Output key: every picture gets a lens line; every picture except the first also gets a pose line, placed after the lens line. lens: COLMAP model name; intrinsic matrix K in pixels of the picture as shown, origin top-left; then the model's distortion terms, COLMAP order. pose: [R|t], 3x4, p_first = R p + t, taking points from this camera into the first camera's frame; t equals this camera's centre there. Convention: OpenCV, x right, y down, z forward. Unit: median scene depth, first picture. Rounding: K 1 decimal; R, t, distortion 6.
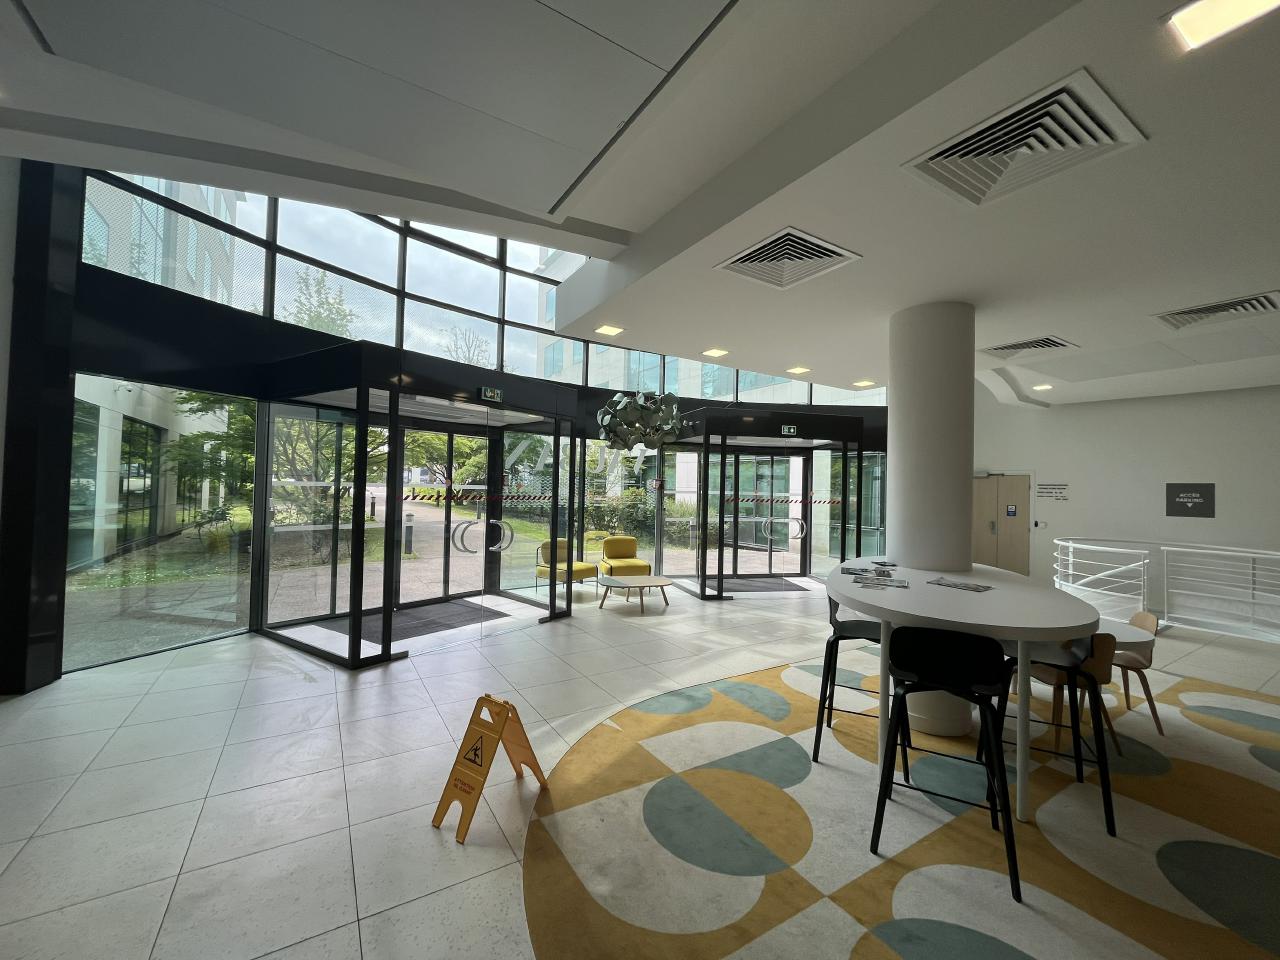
lens RADIAL K [[514.9, 0, 637.6], [0, 514.9, 476.7], [0, 0, 1]] dist [-0.002020, -0.000217]
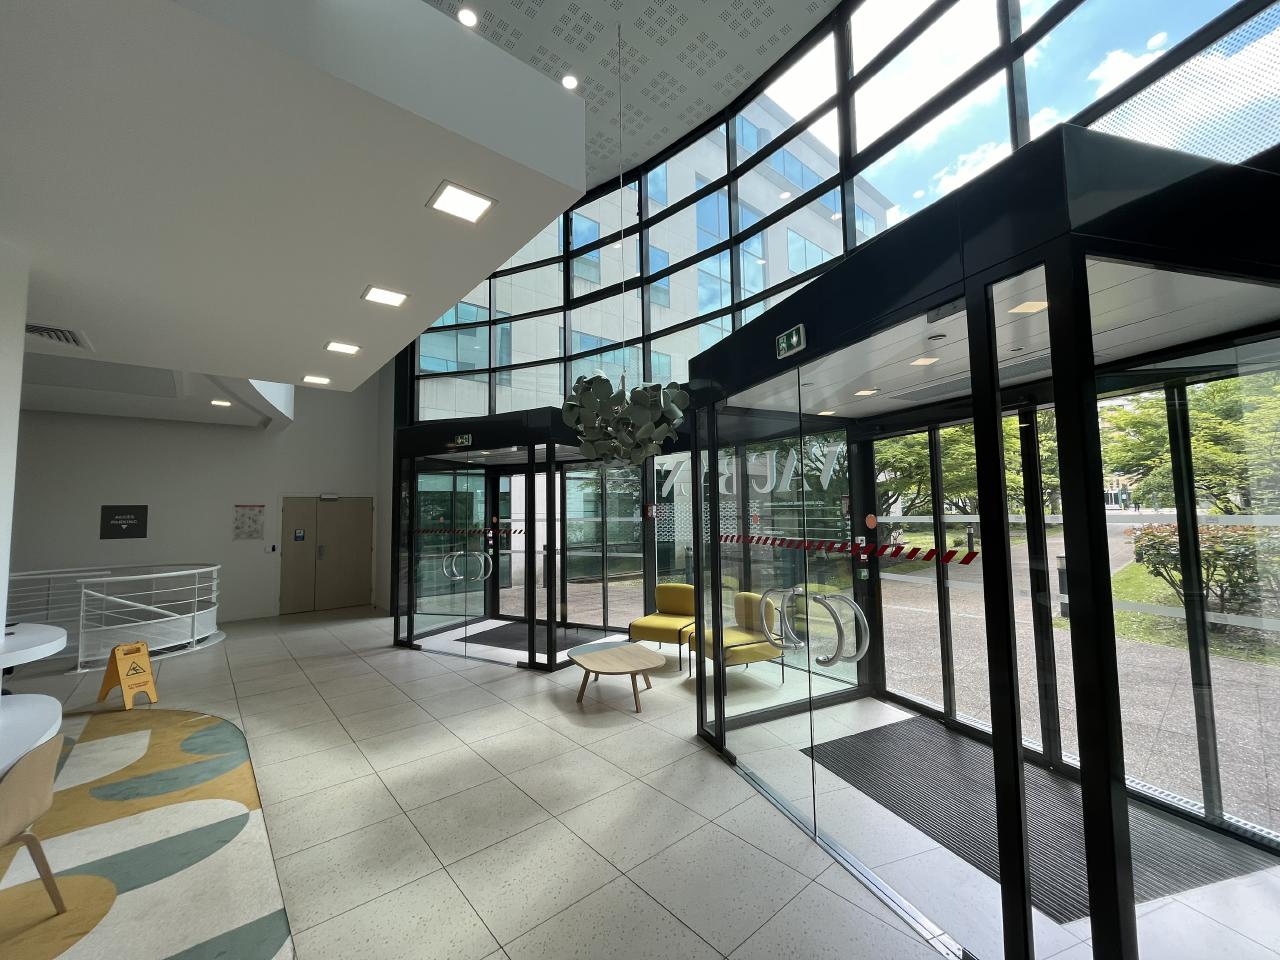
lens RADIAL K [[511.7, 0, 636.9], [0, 511.7, 479.6], [0, 0, 1]] dist [-0.003523, -0.000346]
pose [[0.147187, -0.093451, -0.984684, 0.767895], [0.043762, 0.995167, -0.087904, 0.036230], [0.988140, -0.030154, 0.150565, 1.052701]]
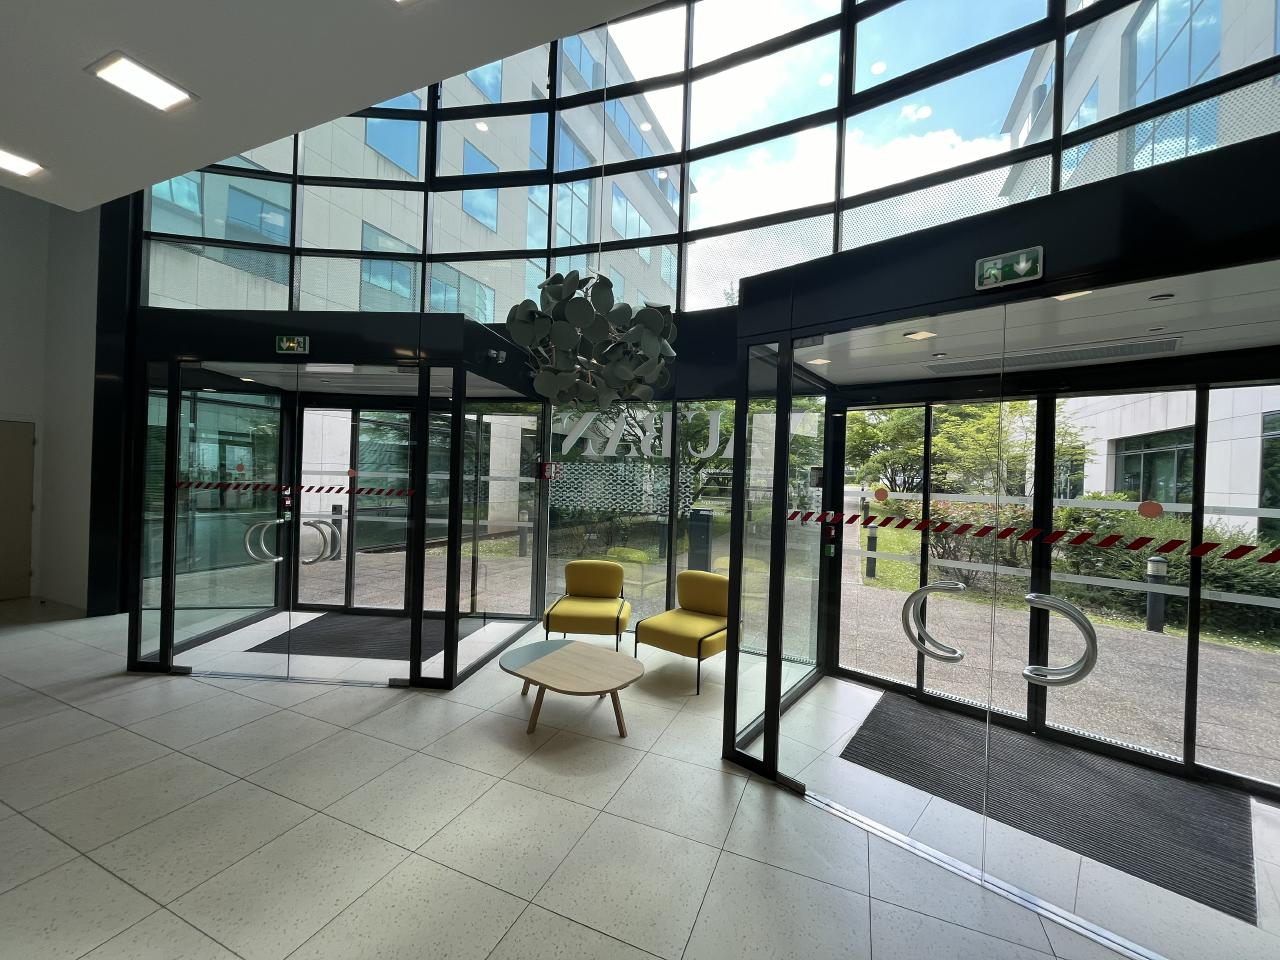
lens RADIAL K [[514.9, 0, 637.6], [0, 514.9, 476.7], [0, 0, 1]] dist [-0.002020, -0.000217]
pose [[0.568177, -0.004882, -0.822892, 0.505473], [0.000162, 0.999983, -0.005821, 0.024631], [0.822906, 0.003174, 0.568169, 0.861034]]
